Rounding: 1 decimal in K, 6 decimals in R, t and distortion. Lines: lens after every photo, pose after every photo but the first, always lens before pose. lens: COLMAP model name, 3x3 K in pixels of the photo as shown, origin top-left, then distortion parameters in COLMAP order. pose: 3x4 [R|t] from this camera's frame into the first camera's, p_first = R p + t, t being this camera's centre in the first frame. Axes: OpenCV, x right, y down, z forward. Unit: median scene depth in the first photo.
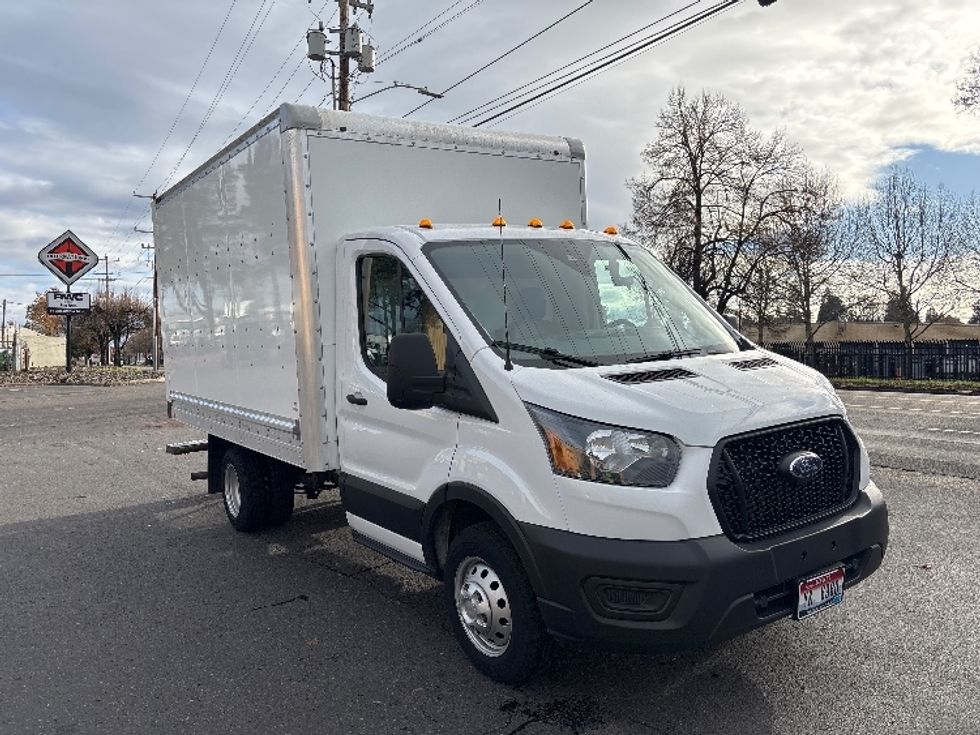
lens RADIAL K [[733.9, 0, 489.6], [0, 733.9, 361.4], [0, 0, 1]] dist [0.033558, 0.010418]
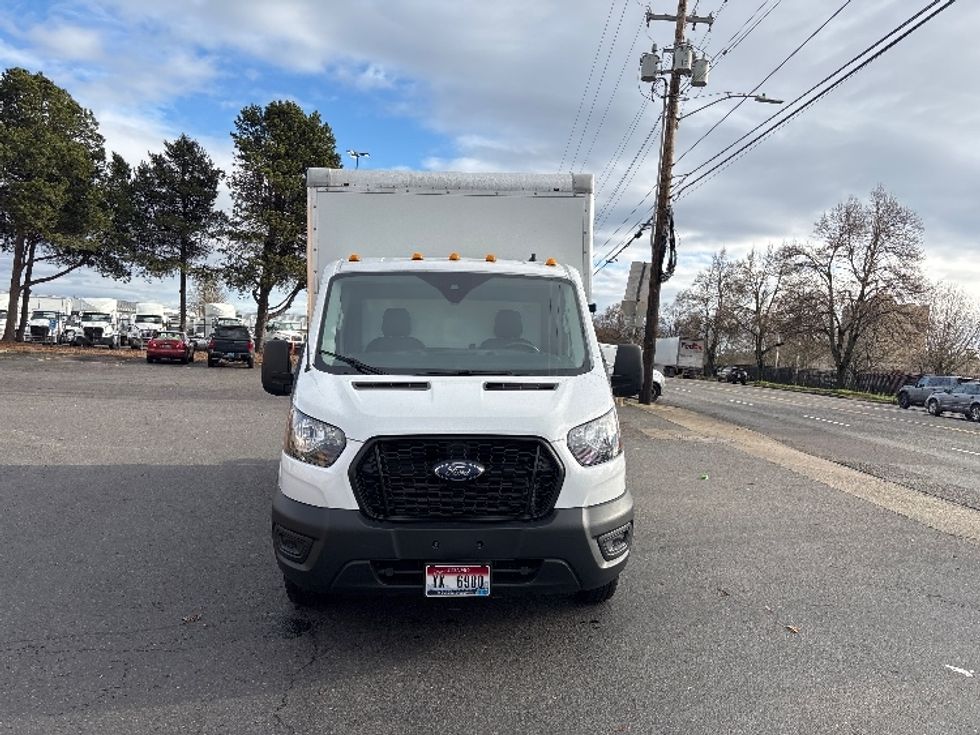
lens RADIAL K [[733.9, 0, 486.0], [0, 733.9, 373.5], [0, 0, 1]] dist [0.033558, 0.010418]
pose [[0.856000, 0.085845, -0.509799, 0.135506], [-0.084770, 0.996077, 0.025392, -0.006530], [0.509979, 0.021480, 0.859919, 0.001310]]
